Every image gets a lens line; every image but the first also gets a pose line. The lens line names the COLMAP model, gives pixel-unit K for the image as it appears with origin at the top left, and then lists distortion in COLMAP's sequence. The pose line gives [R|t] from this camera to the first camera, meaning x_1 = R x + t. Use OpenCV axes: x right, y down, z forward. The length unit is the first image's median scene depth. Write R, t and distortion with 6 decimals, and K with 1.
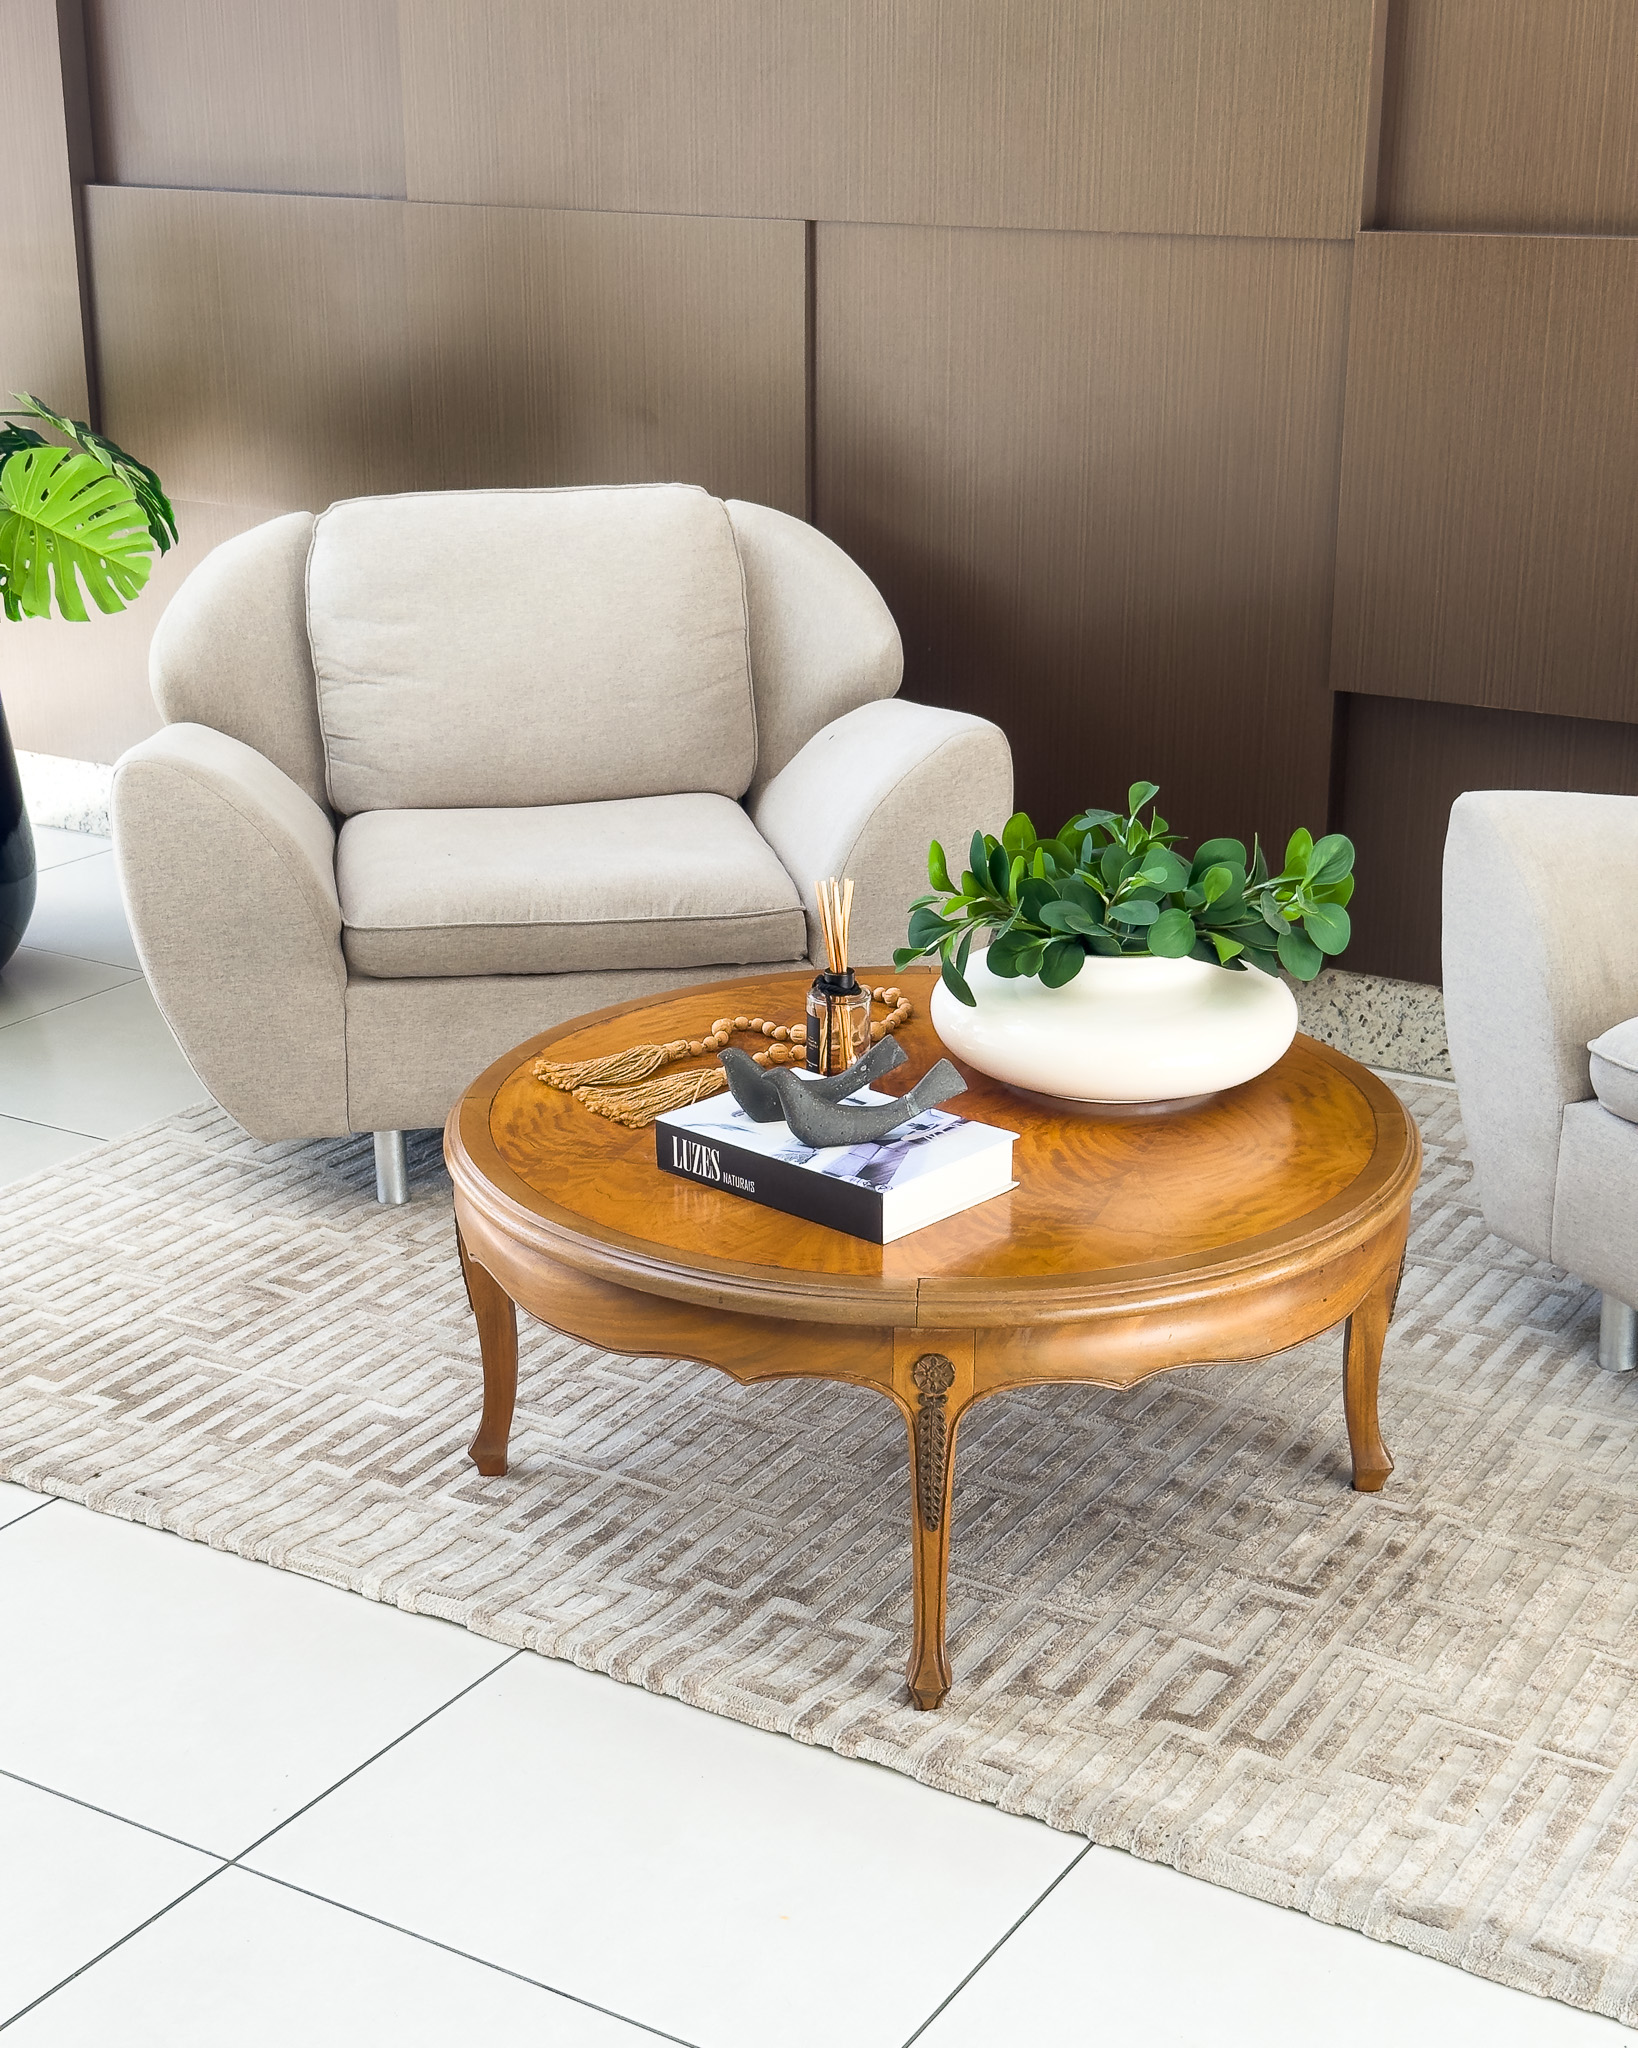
lens RADIAL K [[3017.7, 0, 822.5], [0, 3017.7, 989.9], [0, 0, 1]] dist [0.139514, 0.000000]
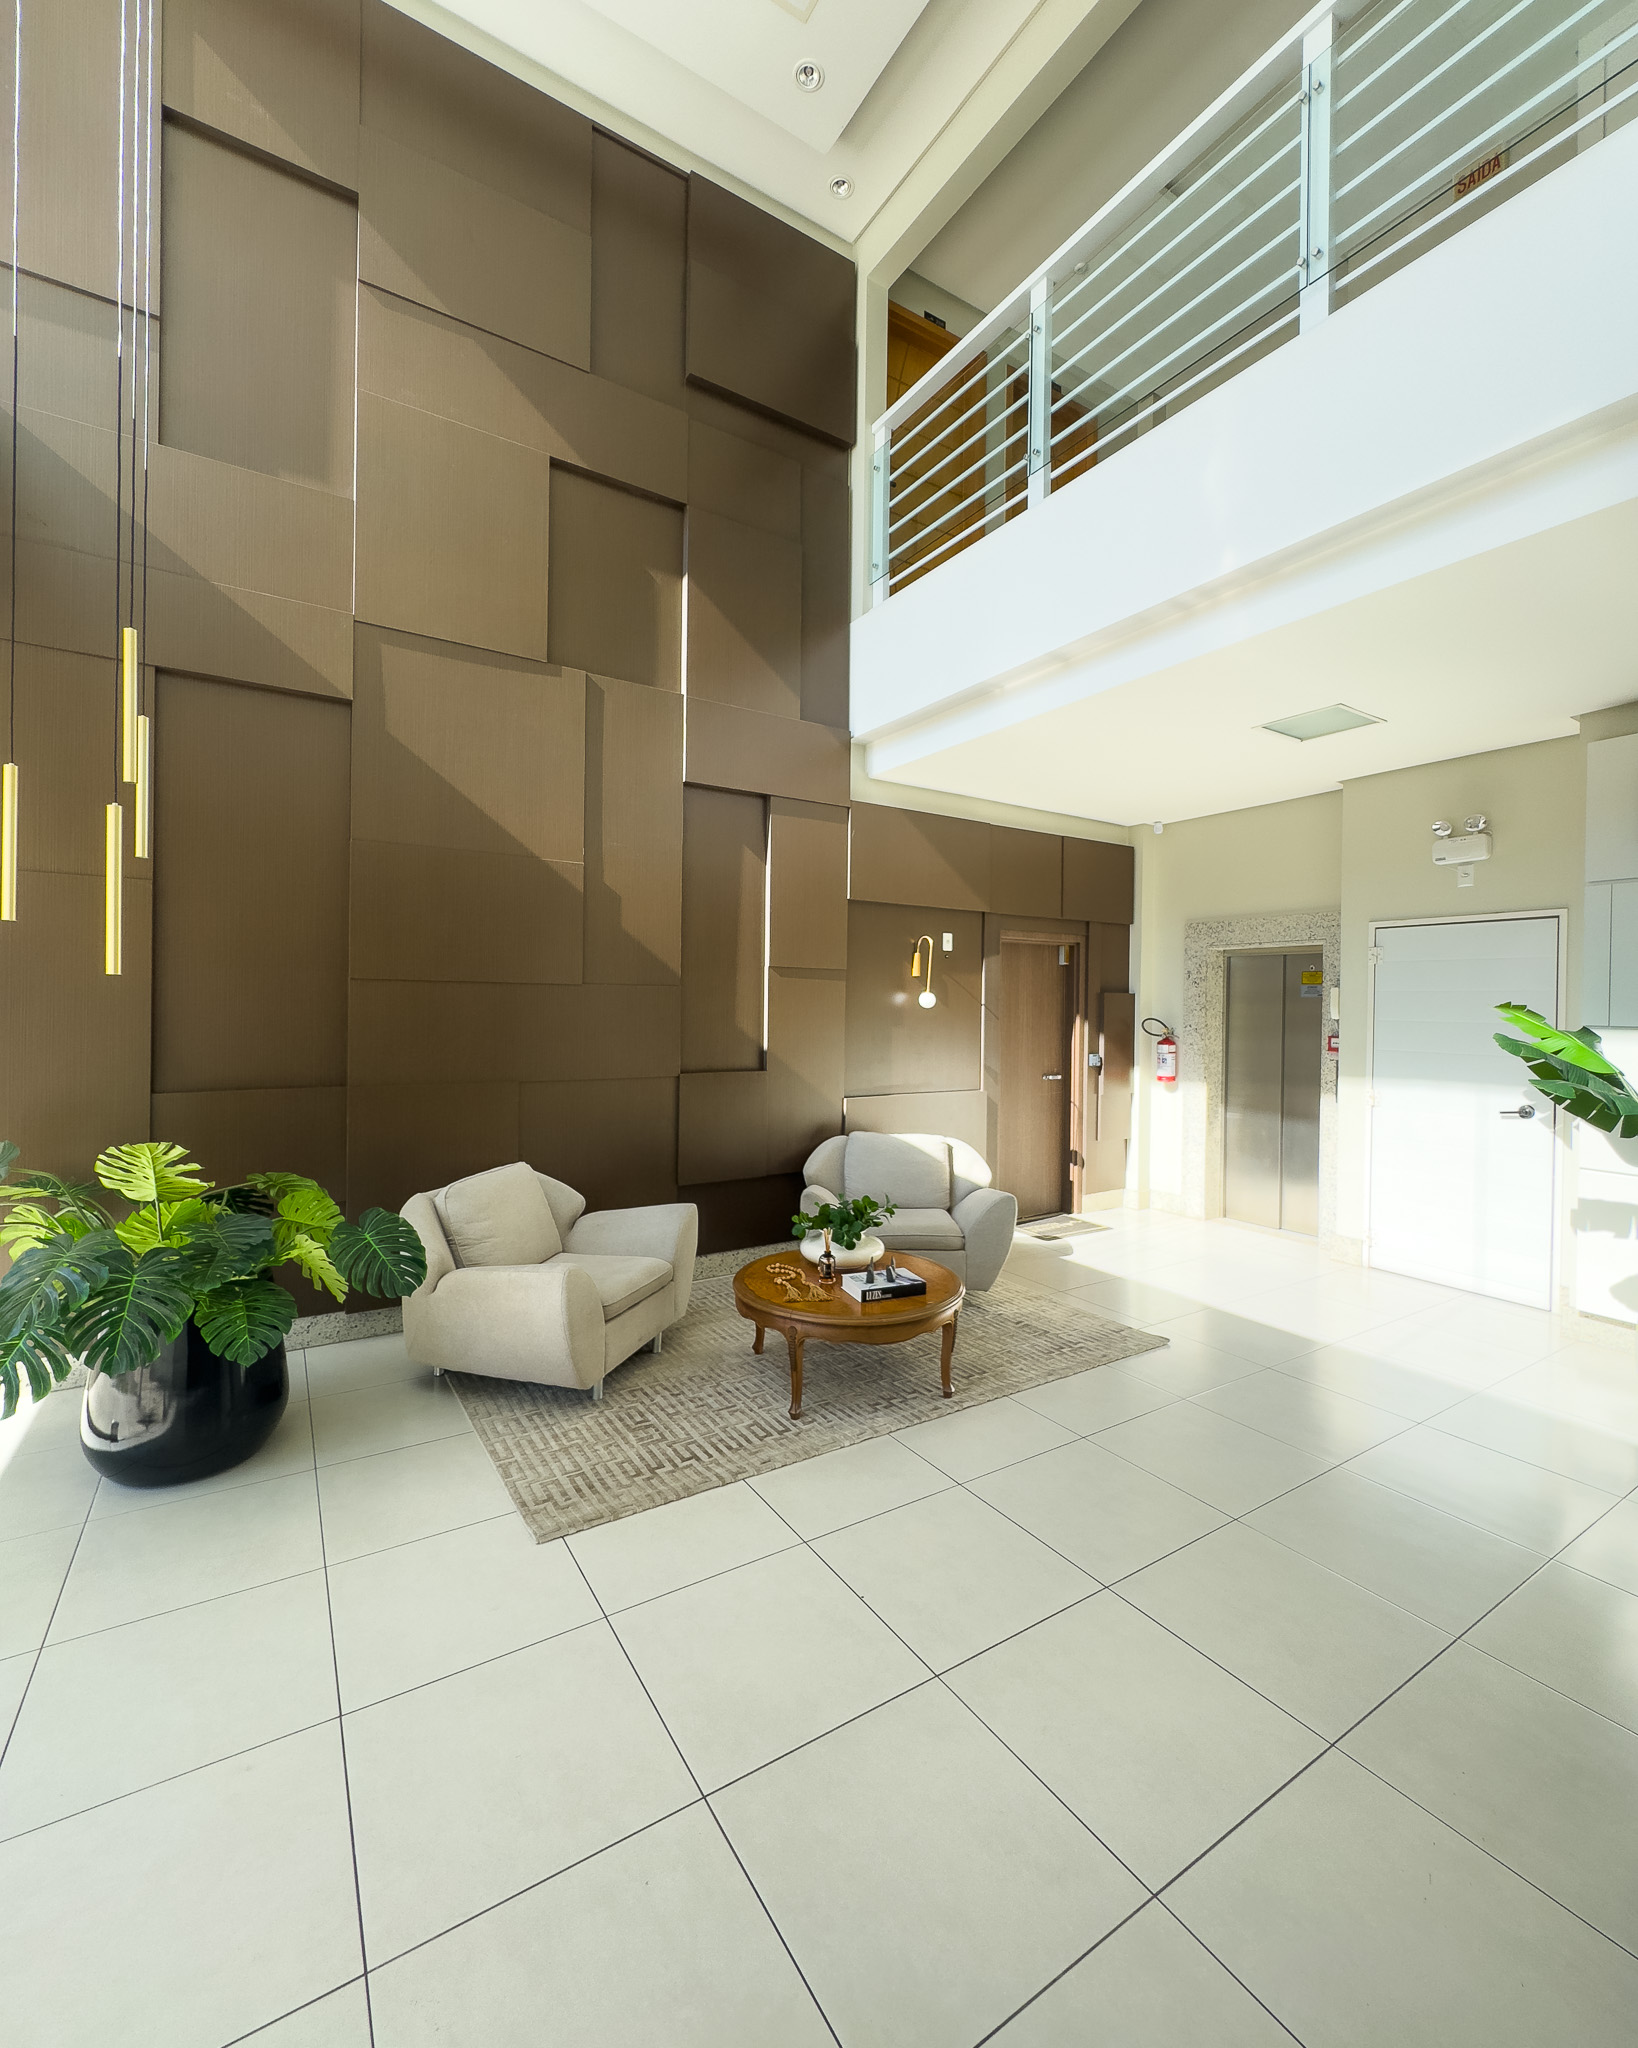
lens RADIAL K [[870.8, 0, 818.7], [0, 870.8, 1012.1], [0, 0, 1]] dist [-0.002760, 0.000513]
pose [[0.436318, -0.001773, 0.899791, -1.053389], [0.259900, 0.957623, -0.124141, -0.172404], [-0.861440, 0.288021, 0.418289, 0.412620]]
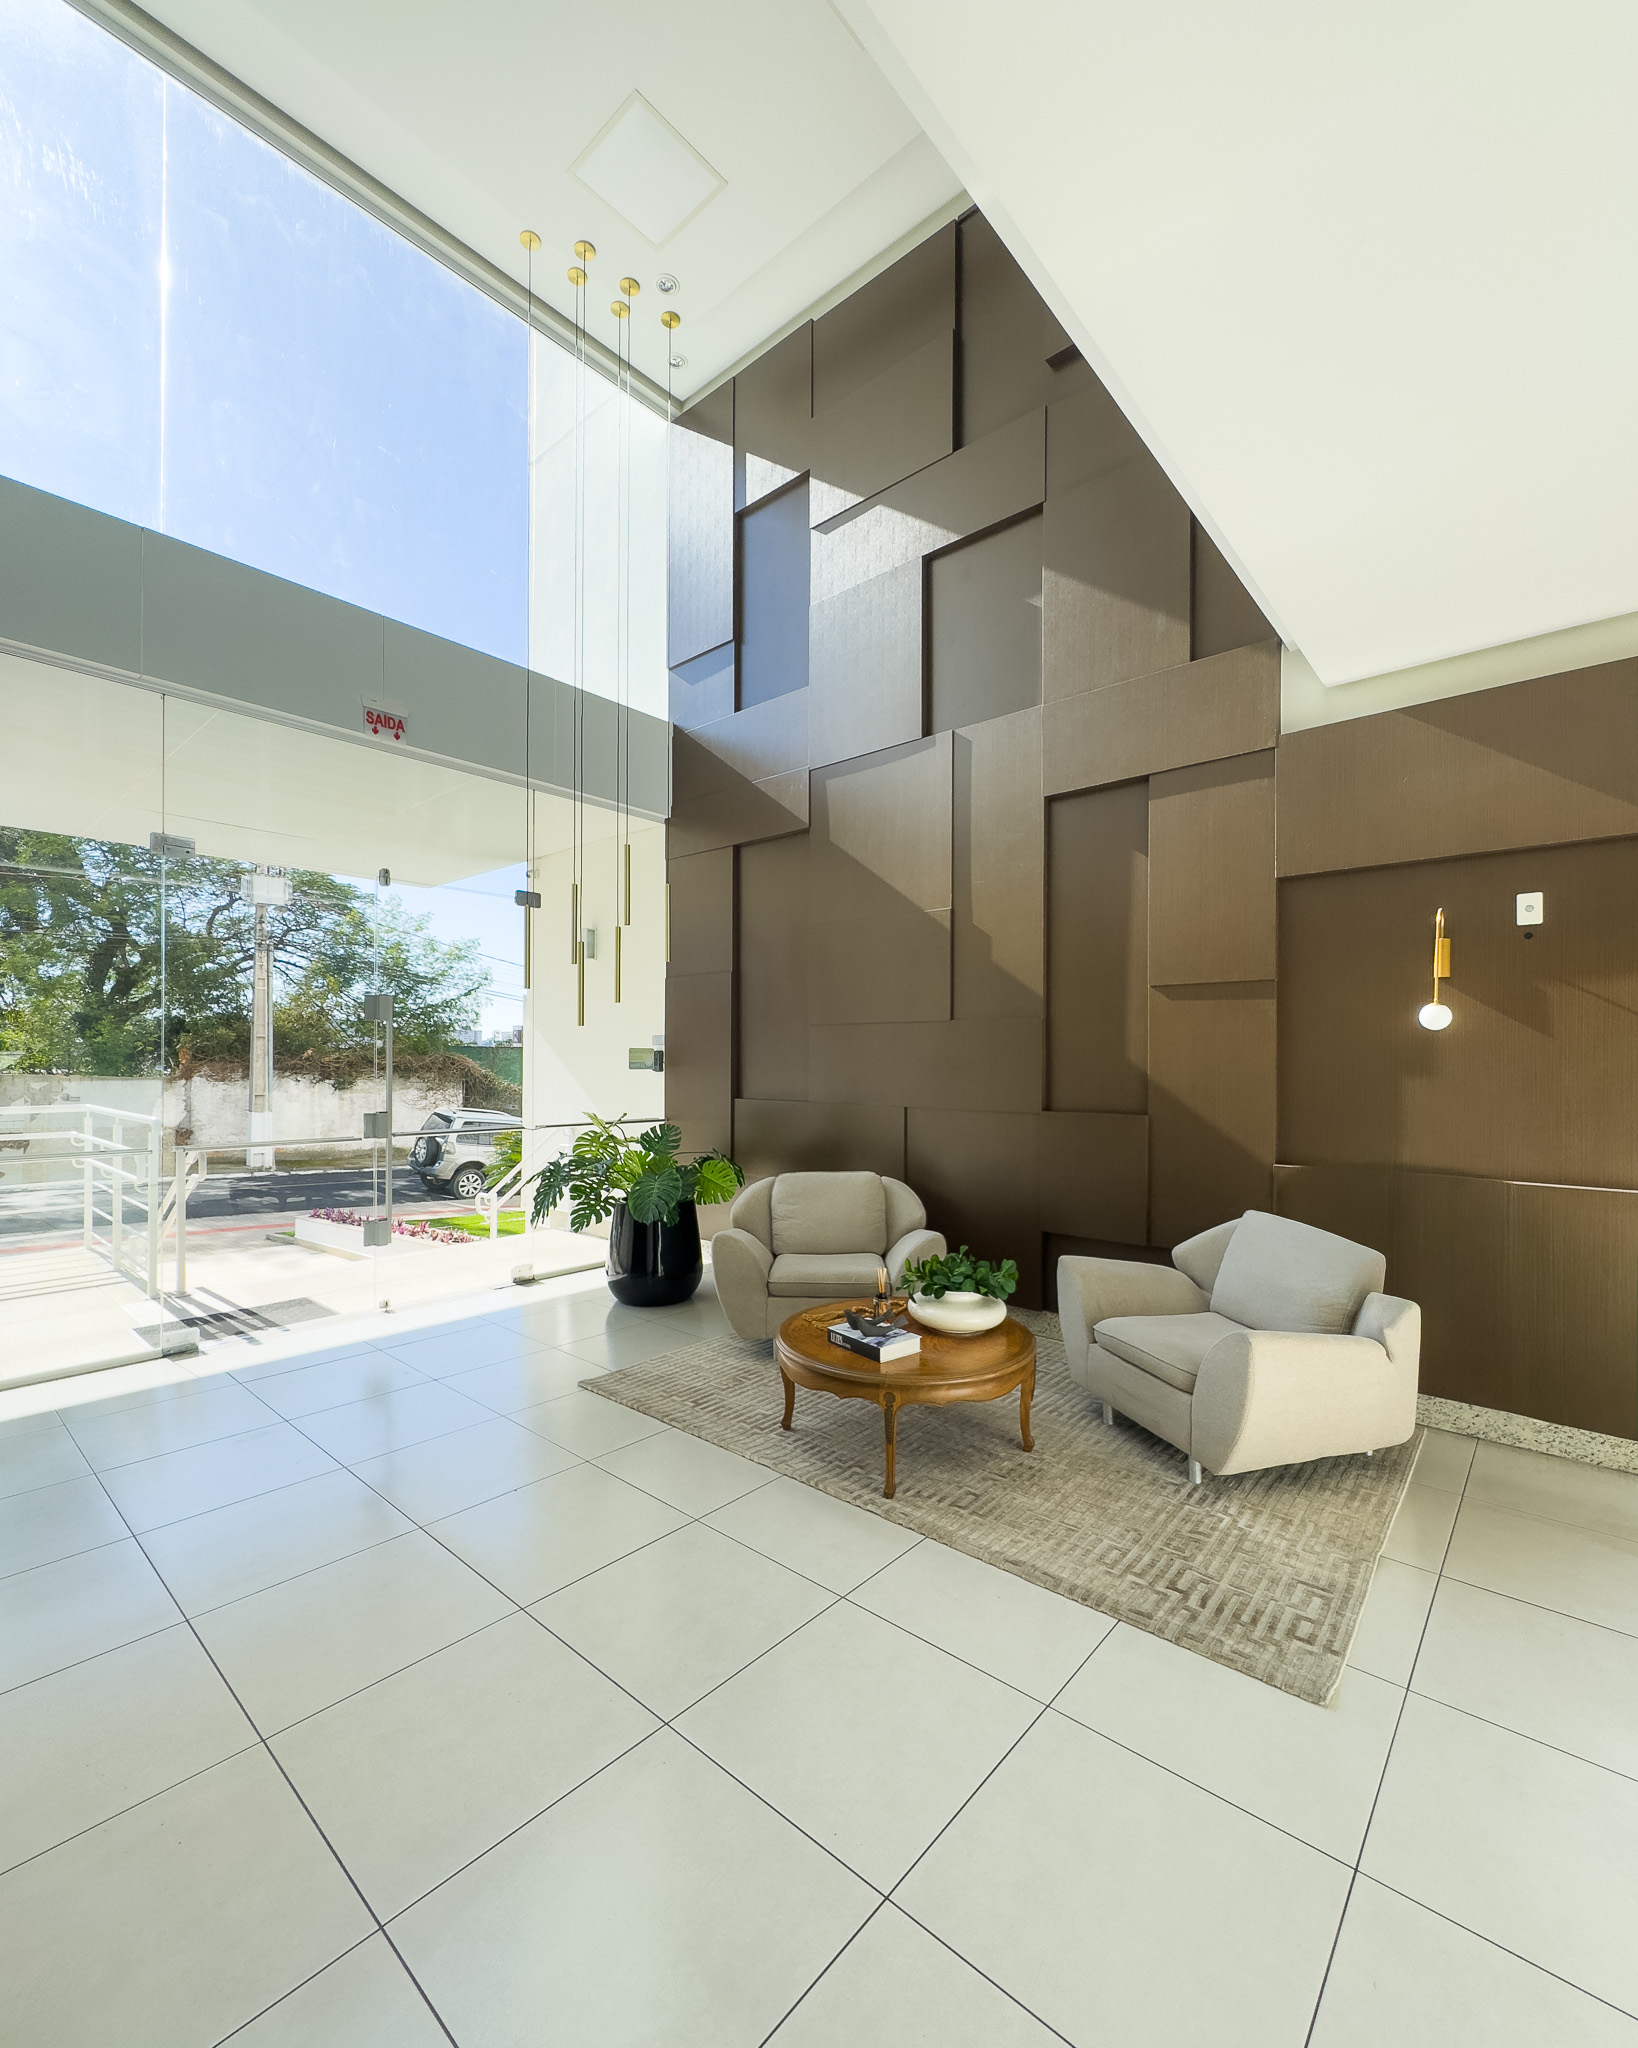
lens RADIAL K [[870.8, 0, 827.4], [0, 870.8, 1062.5], [0, 0, 1]] dist [-0.002760, 0.000513]
pose [[0.986953, 0.004333, -0.160952, 0.110954], [-0.052710, 0.953250, -0.297550, 0.046486], [0.152138, 0.302152, 0.941041, -0.127776]]
